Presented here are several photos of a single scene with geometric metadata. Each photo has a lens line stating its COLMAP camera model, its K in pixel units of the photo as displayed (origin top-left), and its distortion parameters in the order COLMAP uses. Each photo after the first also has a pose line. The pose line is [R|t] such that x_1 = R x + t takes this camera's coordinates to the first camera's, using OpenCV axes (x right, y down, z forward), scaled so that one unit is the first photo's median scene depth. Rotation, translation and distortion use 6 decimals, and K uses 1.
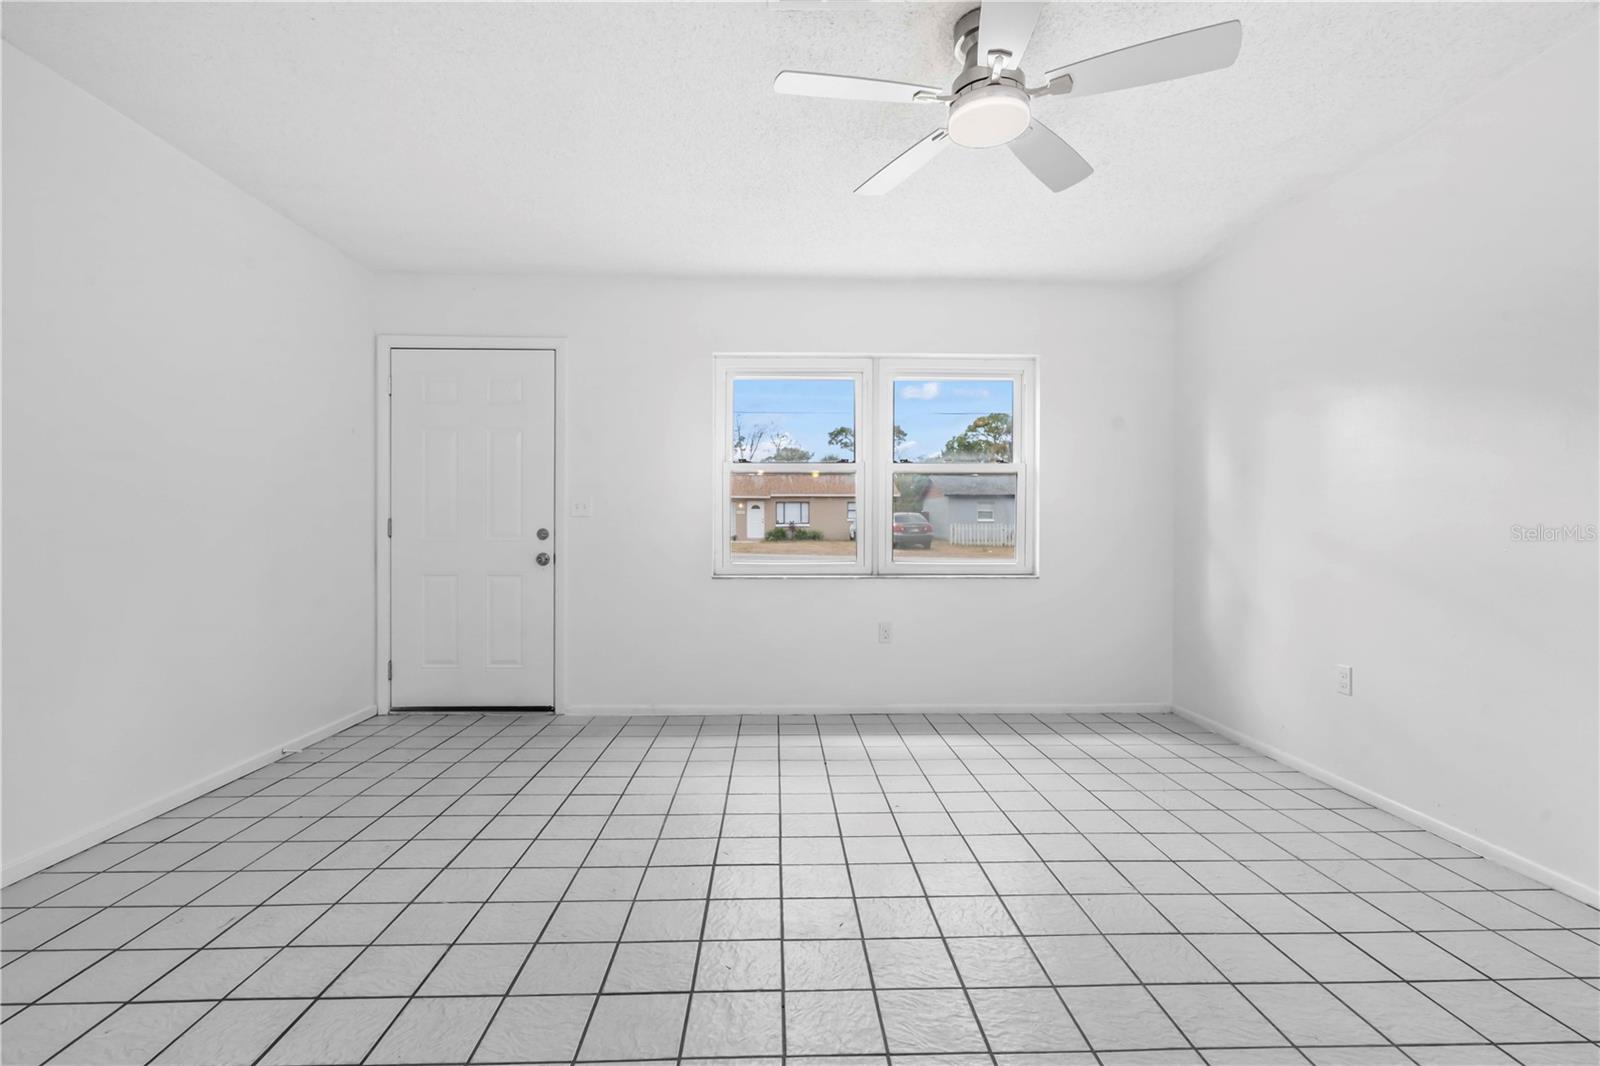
lens RADIAL K [[725.9, 0, 792.4], [0, 725.9, 532.4], [0, 0, 1]] dist [0.000824, 0.000425]
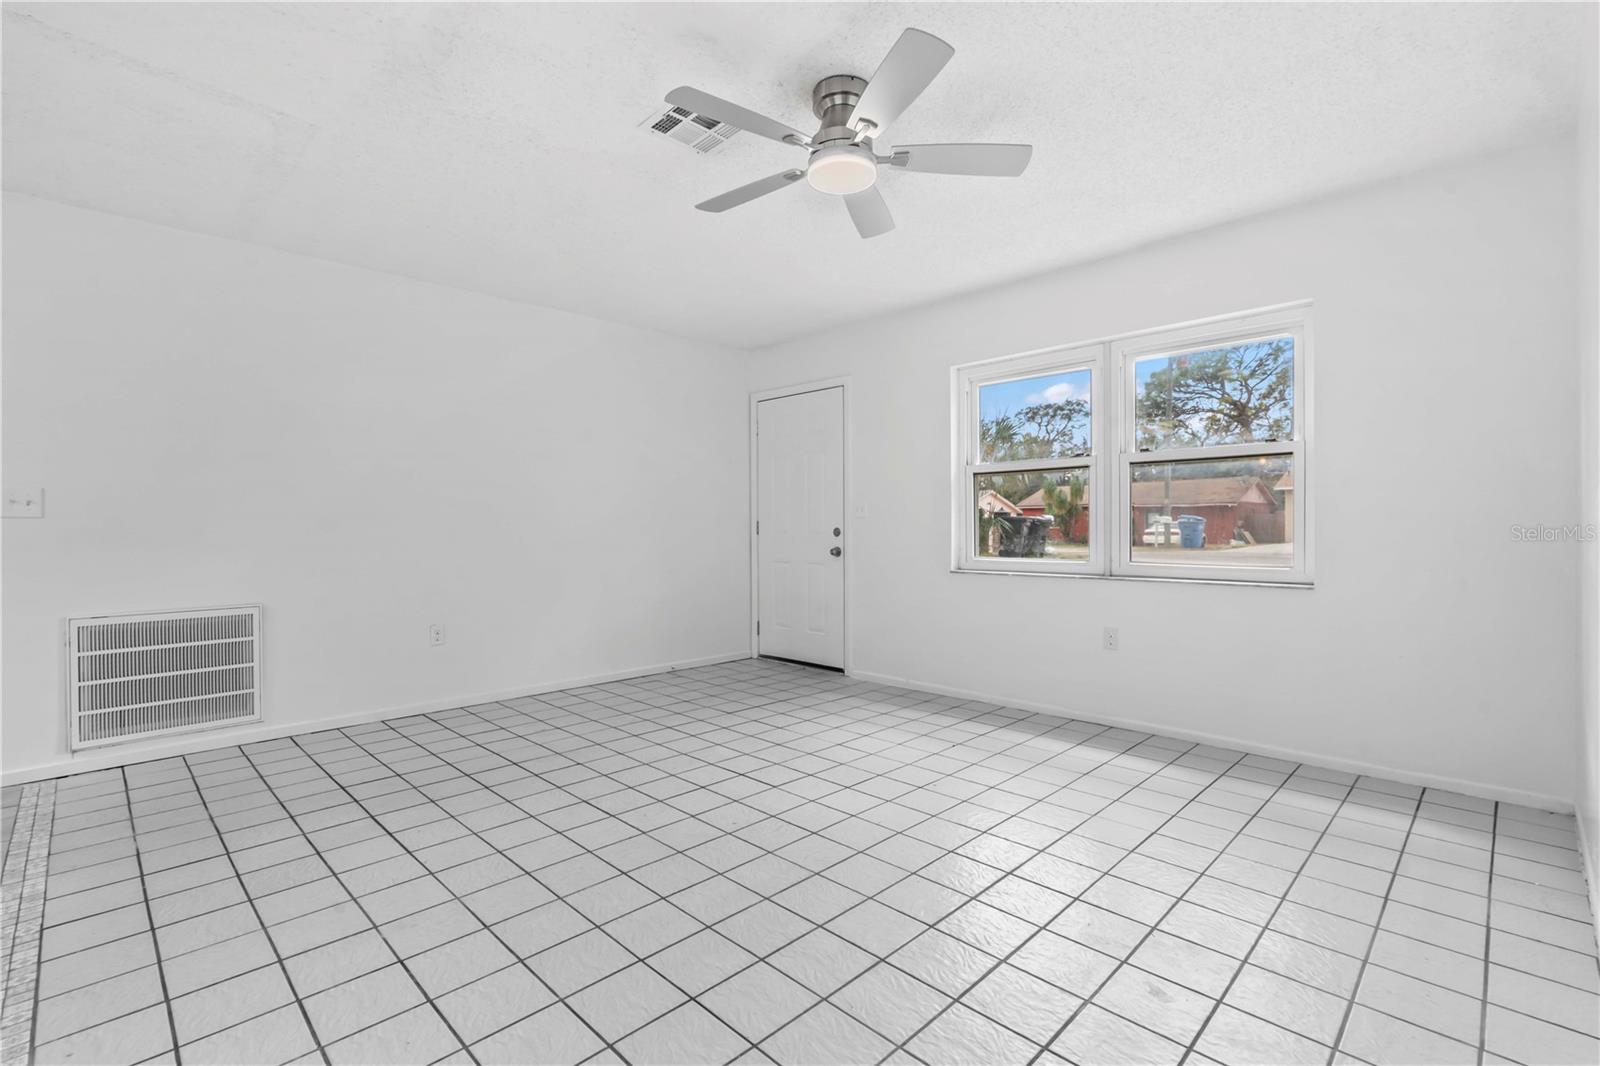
lens RADIAL K [[725.9, 0, 794.5], [0, 725.9, 520.5], [0, 0, 1]] dist [0.000824, 0.000425]
pose [[0.684255, -0.012789, -0.729131, 0.530507], [-0.001168, 0.999826, -0.018633, 0.006254], [0.729242, 0.013602, 0.684121, 0.077847]]
